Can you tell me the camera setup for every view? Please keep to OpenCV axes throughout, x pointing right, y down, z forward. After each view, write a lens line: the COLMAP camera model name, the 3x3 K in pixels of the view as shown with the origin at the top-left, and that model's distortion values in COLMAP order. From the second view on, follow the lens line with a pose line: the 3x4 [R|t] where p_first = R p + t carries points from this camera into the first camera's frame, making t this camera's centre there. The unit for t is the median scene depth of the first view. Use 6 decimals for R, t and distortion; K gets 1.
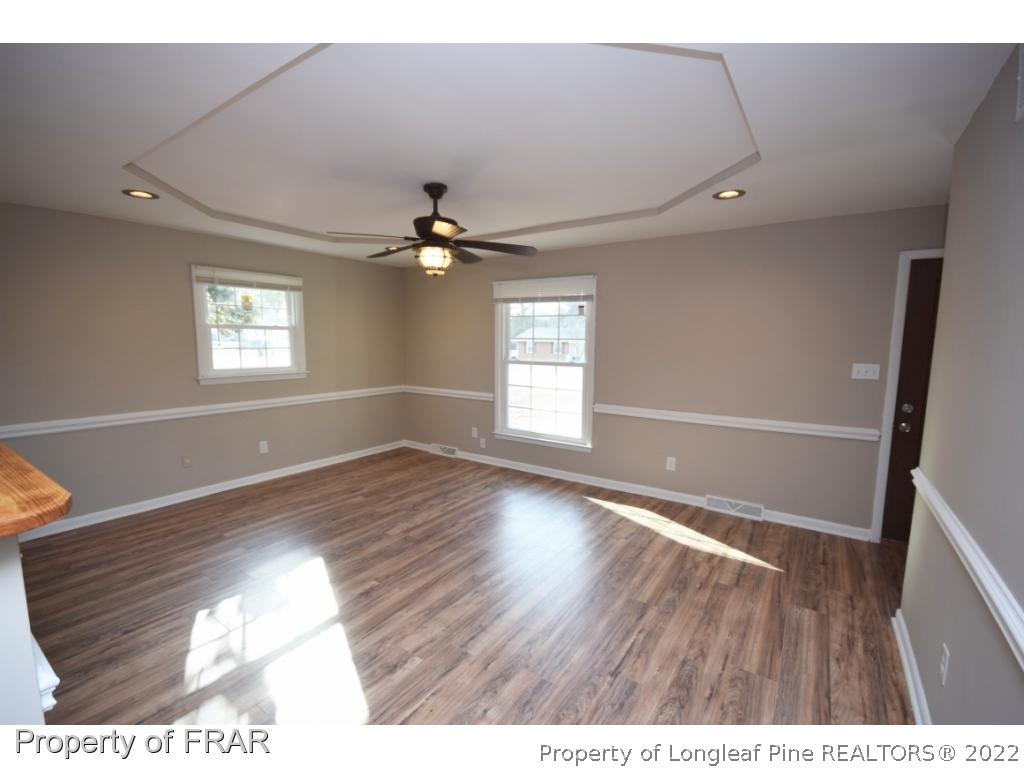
lens RADIAL K [[450.1, 0, 514.2], [0, 450.1, 391.0], [0, 0, 1]] dist [0.006016, -0.011122]
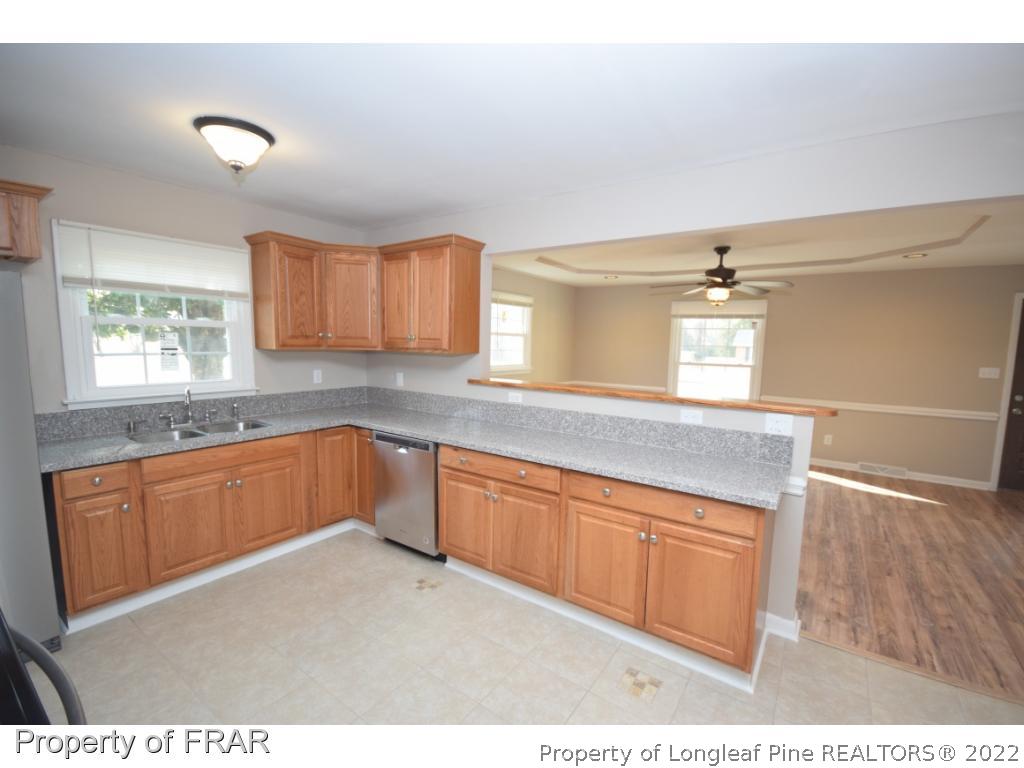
lens RADIAL K [[450.1, 0, 516.0], [0, 450.1, 391.2], [0, 0, 1]] dist [0.006016, -0.011122]
pose [[0.999821, 0.014990, -0.011514, -0.737399], [-0.015045, 0.999876, -0.004635, 0.044767], [0.011443, 0.004807, 0.999923, -0.467042]]
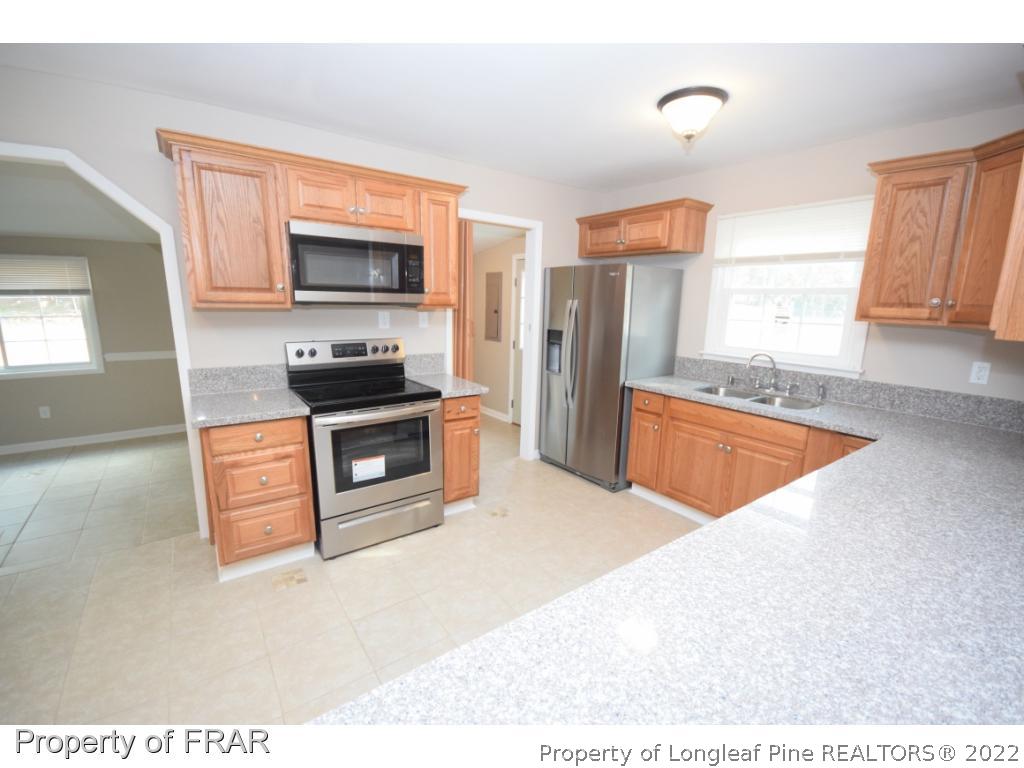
lens RADIAL K [[450.1, 0, 511.9], [0, 450.1, 391.5], [0, 0, 1]] dist [0.006016, -0.011122]
pose [[-0.334651, 0.176351, -0.925694, -0.360130], [-0.134554, 0.963325, 0.232163, -0.026840], [0.932686, 0.202249, -0.298649, 0.218393]]
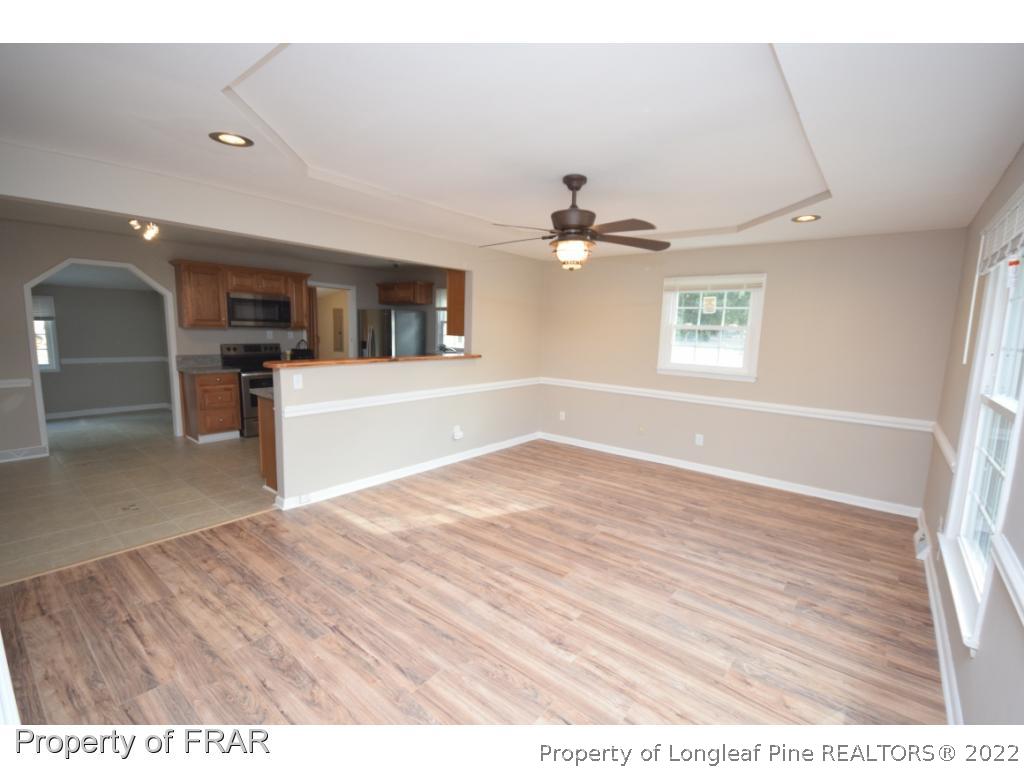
lens RADIAL K [[450.1, 0, 511.3], [0, 450.1, 389.9], [0, 0, 1]] dist [0.006016, -0.011122]
pose [[-0.075311, 0.124678, -0.989335, 0.740955], [-0.146339, 0.980028, 0.134645, -0.099706], [0.986364, 0.154919, -0.055562, 0.852771]]
